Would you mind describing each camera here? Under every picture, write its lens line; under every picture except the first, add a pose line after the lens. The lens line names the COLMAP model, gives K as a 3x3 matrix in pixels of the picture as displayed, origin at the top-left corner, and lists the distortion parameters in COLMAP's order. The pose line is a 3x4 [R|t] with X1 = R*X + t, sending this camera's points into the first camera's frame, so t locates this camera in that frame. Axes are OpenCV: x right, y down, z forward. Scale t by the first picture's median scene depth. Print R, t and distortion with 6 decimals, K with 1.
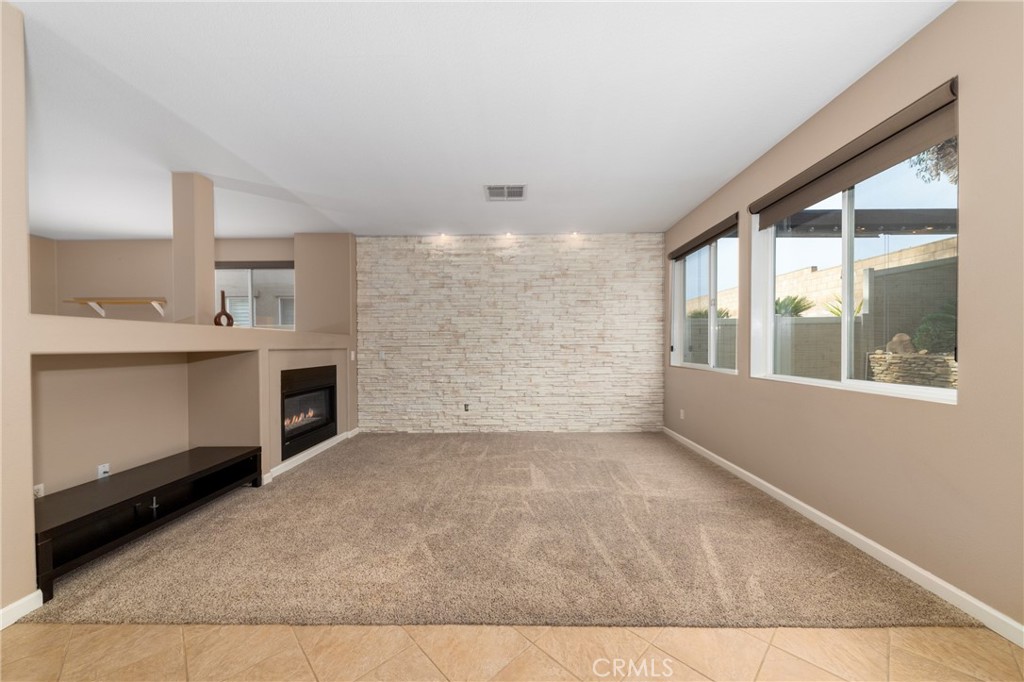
lens RADIAL K [[382.3, 0, 512.0], [0, 382.3, 341.0], [0, 0, 1]] dist [0.000151, -0.000054]
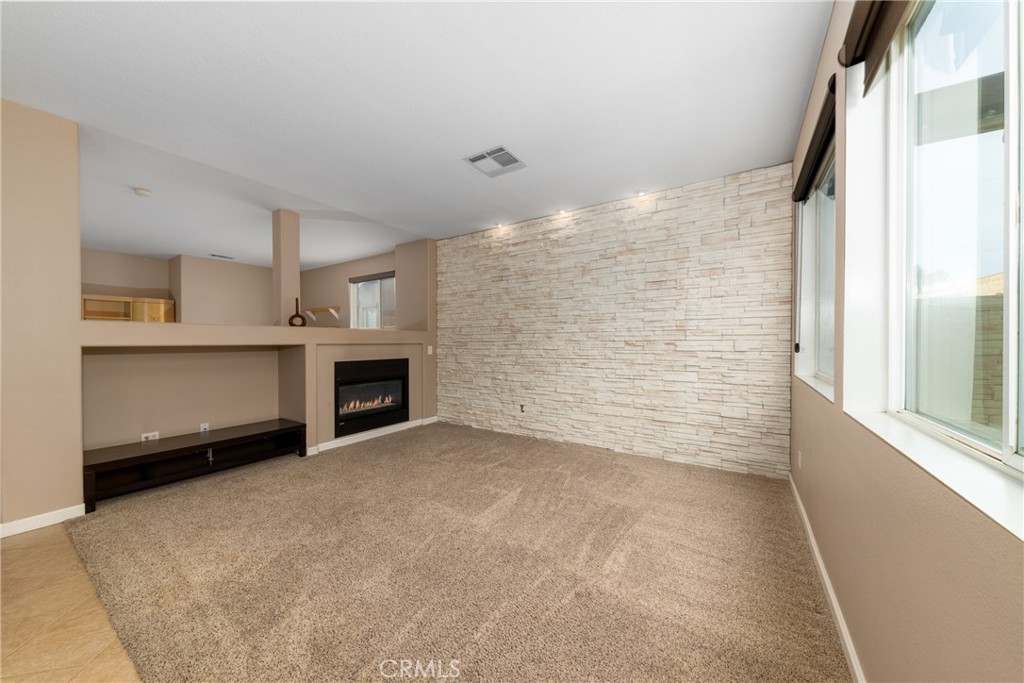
lens RADIAL K [[359.3, 0, 511.3], [0, 359.3, 339.0], [0, 0, 1]] dist [0.001398, 0.000043]
pose [[0.838033, 0.000429, -0.545620, 0.333451], [0.004002, 0.999968, 0.006934, 0.000394], [0.545605, -0.007994, 0.838004, 0.259964]]
